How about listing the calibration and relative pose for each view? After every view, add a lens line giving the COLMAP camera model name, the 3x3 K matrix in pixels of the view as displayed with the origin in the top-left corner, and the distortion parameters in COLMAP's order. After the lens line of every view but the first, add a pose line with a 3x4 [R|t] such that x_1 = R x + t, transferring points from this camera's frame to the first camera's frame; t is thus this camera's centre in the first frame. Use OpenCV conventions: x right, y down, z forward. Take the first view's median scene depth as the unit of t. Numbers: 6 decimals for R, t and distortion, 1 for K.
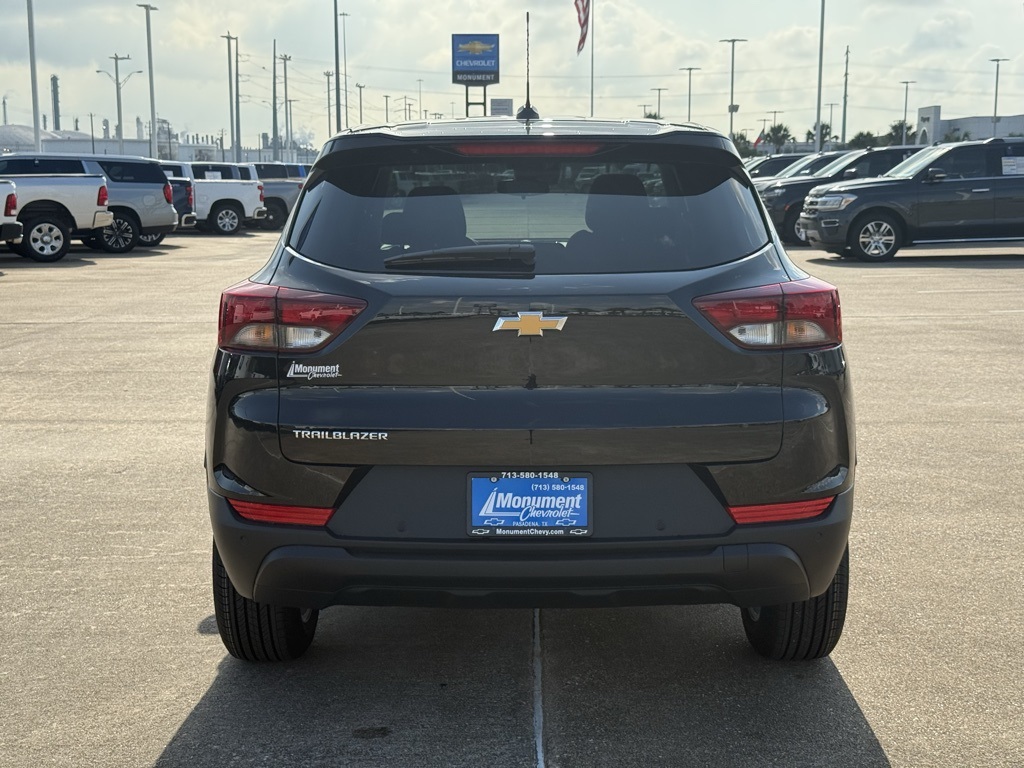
lens RADIAL K [[1410.2, 0, 509.2], [0, 1410.2, 399.2], [0, 0, 1]] dist [0.119594, 0.000000]
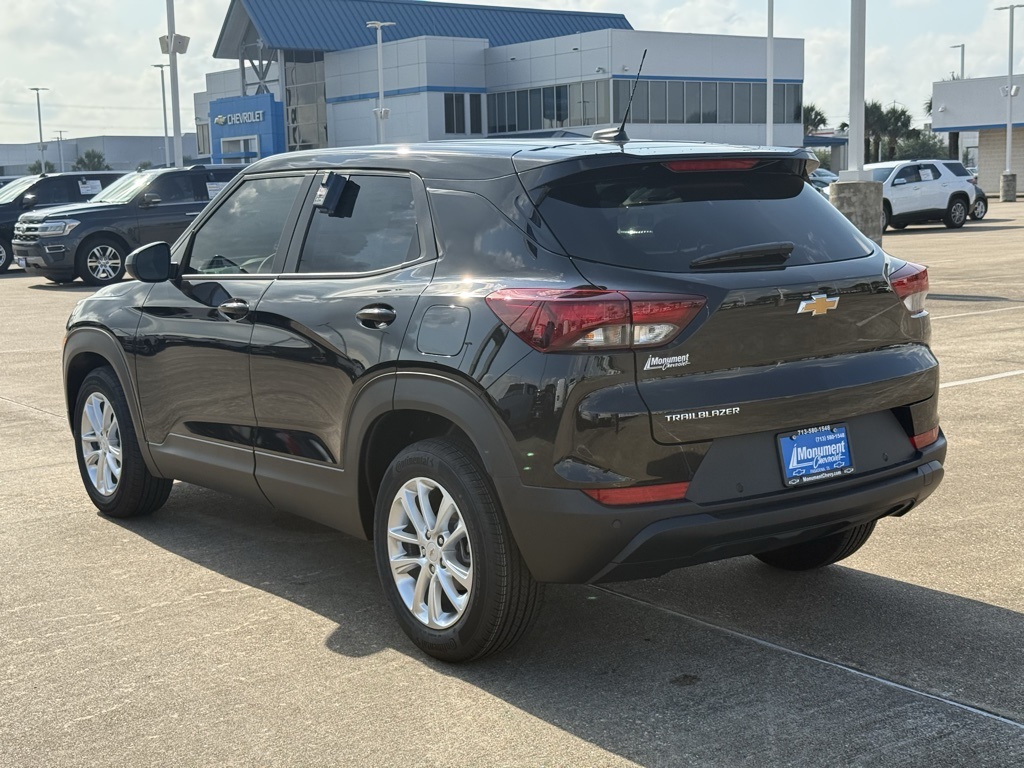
lens RADIAL K [[1410.2, 0, 503.6], [0, 1410.2, 379.3], [0, 0, 1]] dist [0.119594, 0.000000]
pose [[0.797554, -0.099424, 0.594998, -0.842097], [0.118415, 0.992938, 0.007192, -0.027441], [-0.591512, 0.064721, 0.803695, 0.159086]]
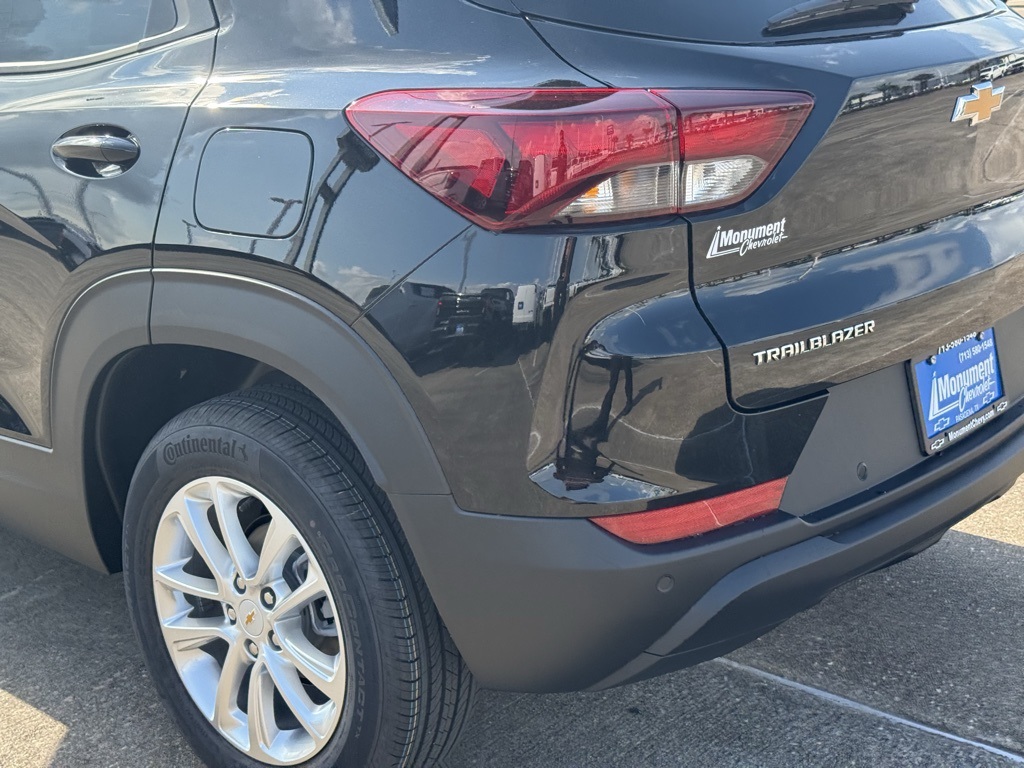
lens RADIAL K [[1410.2, 0, 490.7], [0, 1410.2, 380.2], [0, 0, 1]] dist [0.119594, 0.000000]
pose [[0.656983, -0.231067, 0.717622, -0.555546], [0.151783, 0.972922, 0.174313, -0.070365], [-0.738468, -0.005597, 0.674265, 0.652289]]
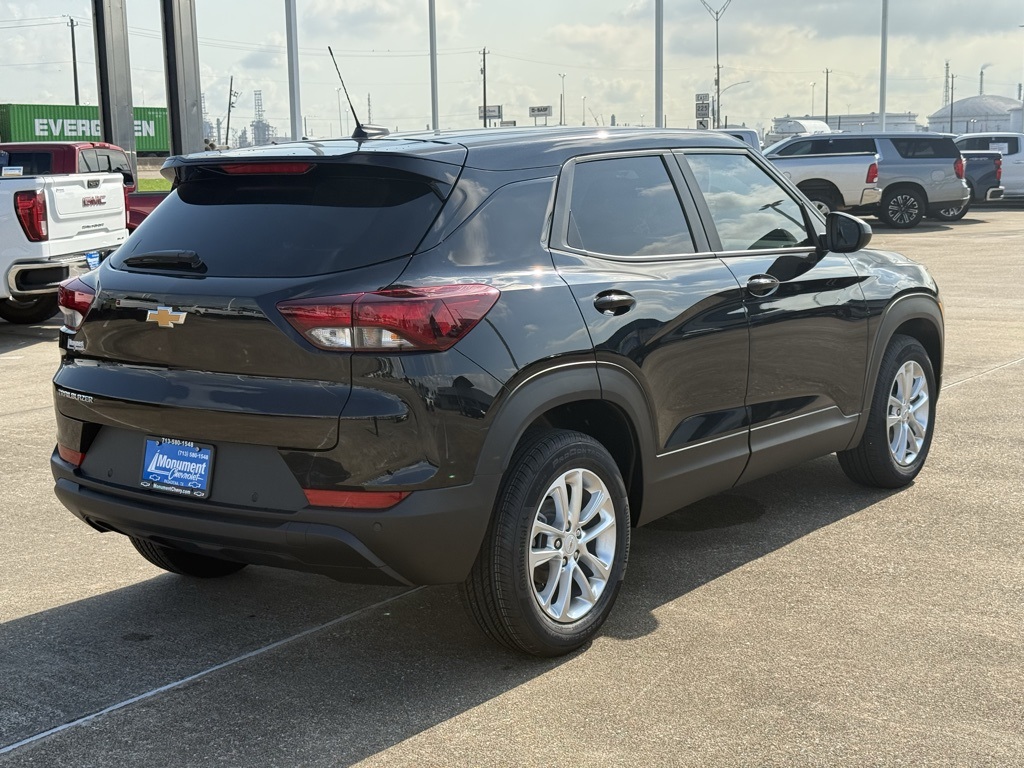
lens RADIAL K [[1410.2, 0, 505.4], [0, 1410.2, 378.6], [0, 0, 1]] dist [0.119594, 0.000000]
pose [[0.801572, 0.076174, -0.593027, 0.872959], [-0.072496, 0.996916, 0.030064, -0.052452], [0.593488, 0.018893, 0.804621, 0.173169]]
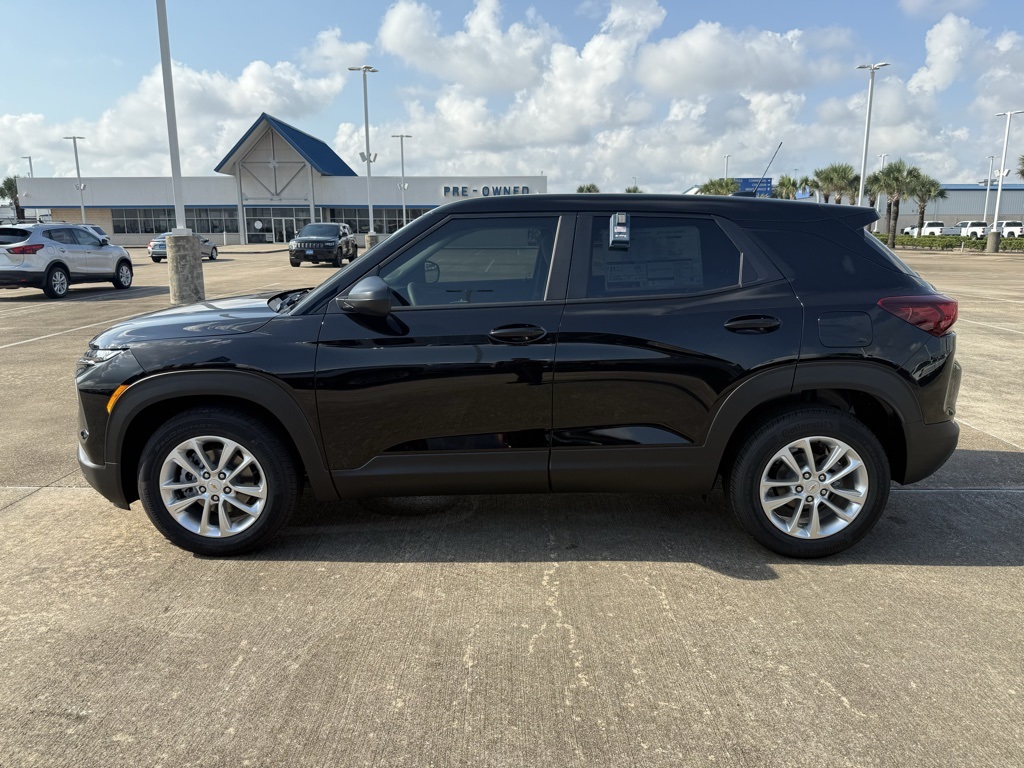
lens RADIAL K [[708.3, 0, 508.5], [0, 708.3, 379.6], [0, 0, 1]] dist [0.029977, -0.020964]
pose [[0.008457, -0.200242, 0.979710, -1.016212], [0.157074, 0.967848, 0.196462, -0.231038], [-0.987551, 0.152226, 0.039638, 1.435690]]
